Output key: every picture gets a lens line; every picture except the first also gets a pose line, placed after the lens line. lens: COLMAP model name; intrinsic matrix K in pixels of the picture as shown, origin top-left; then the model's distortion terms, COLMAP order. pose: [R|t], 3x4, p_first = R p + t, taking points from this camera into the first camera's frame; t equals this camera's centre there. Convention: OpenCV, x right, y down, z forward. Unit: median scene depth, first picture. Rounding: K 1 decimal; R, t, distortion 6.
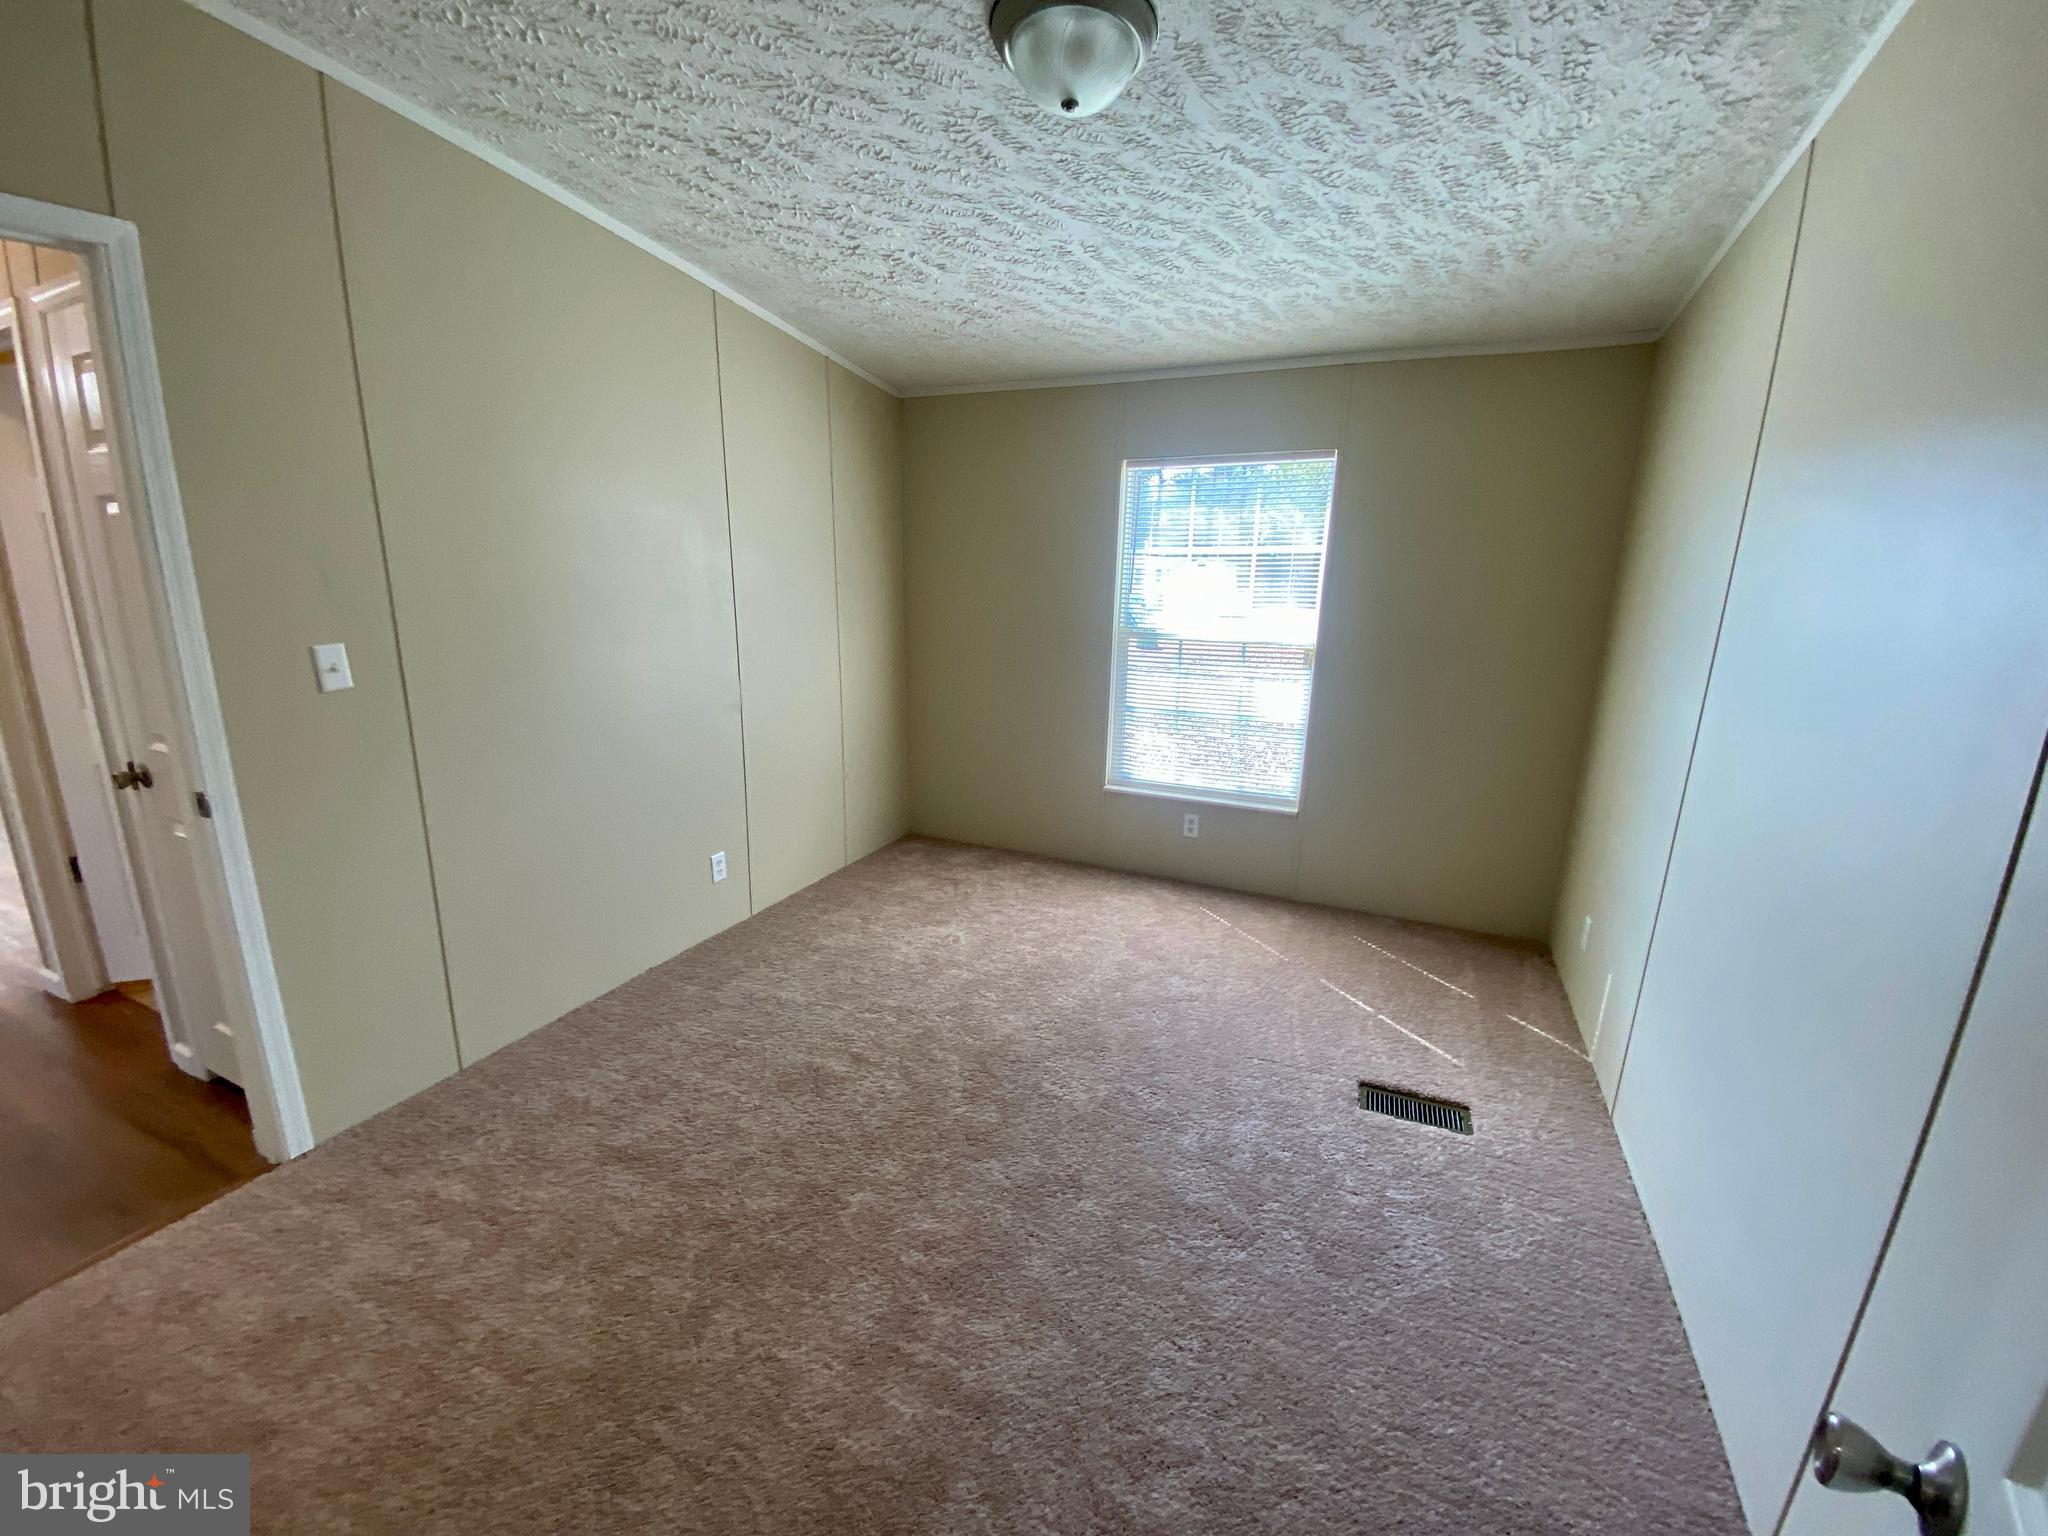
lens RADIAL K [[822.2, 0, 1015.0], [0, 822.2, 764.7], [0, 0, 1]] dist [0.025141, -0.020467]
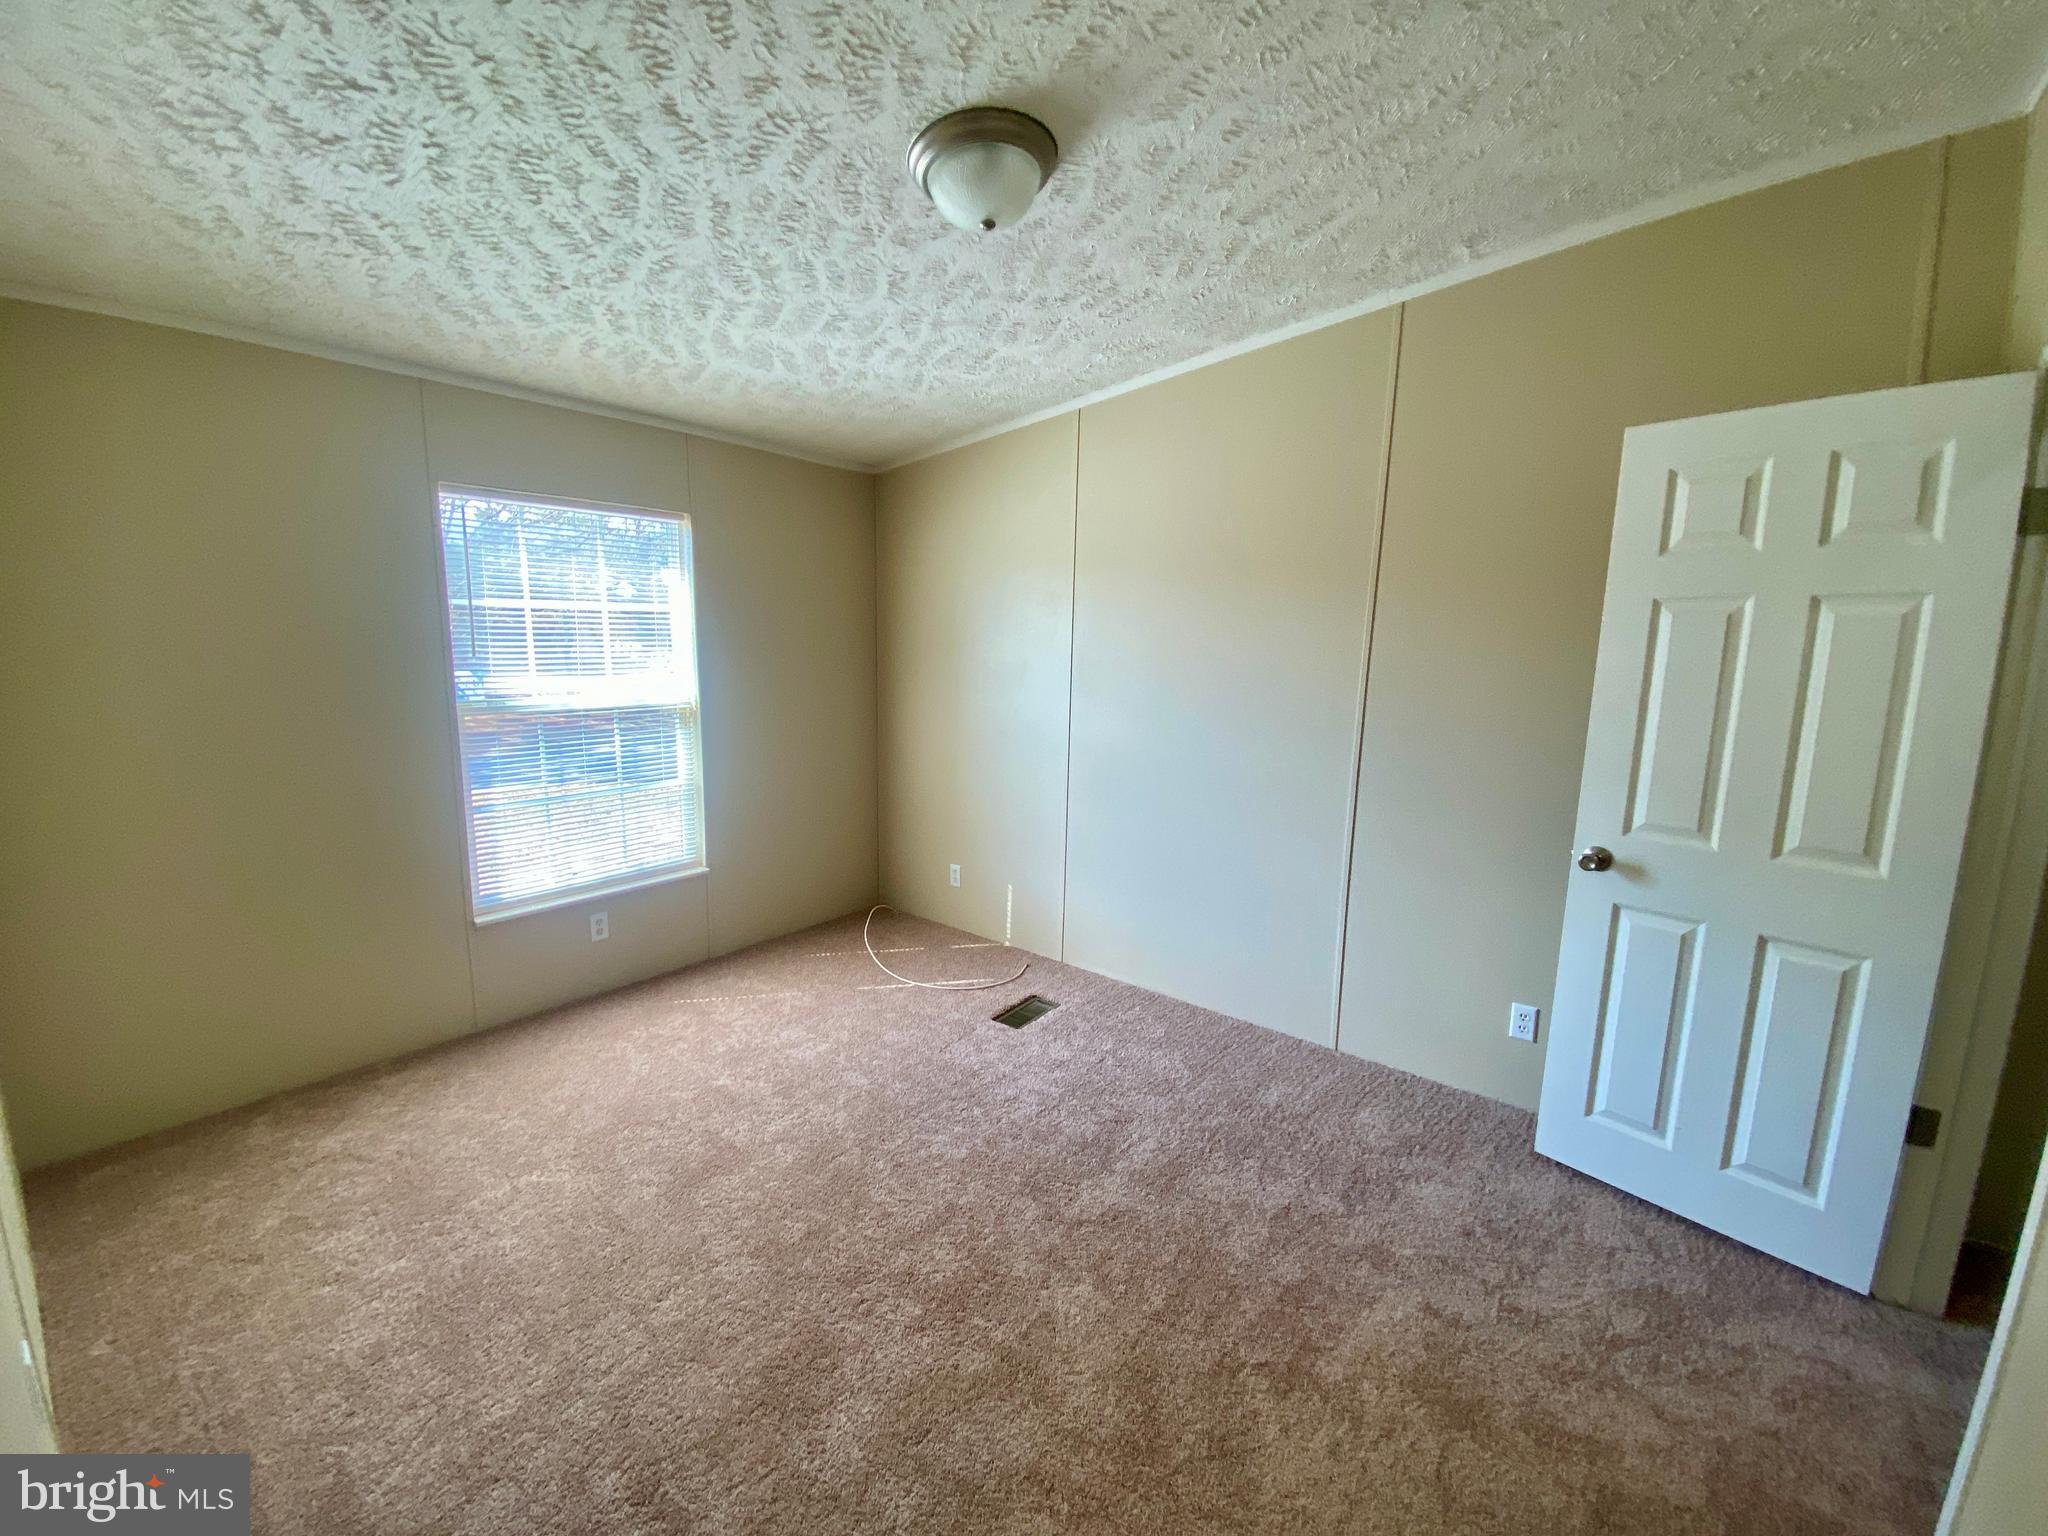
lens RADIAL K [[822.2, 0, 1015.0], [0, 822.2, 764.7], [0, 0, 1]] dist [0.025141, -0.020467]
pose [[0.257120, -0.163322, 0.952479, -0.608510], [0.218006, 0.970011, 0.107478, -0.113630], [-0.941469, 0.180011, 0.285014, 0.431703]]
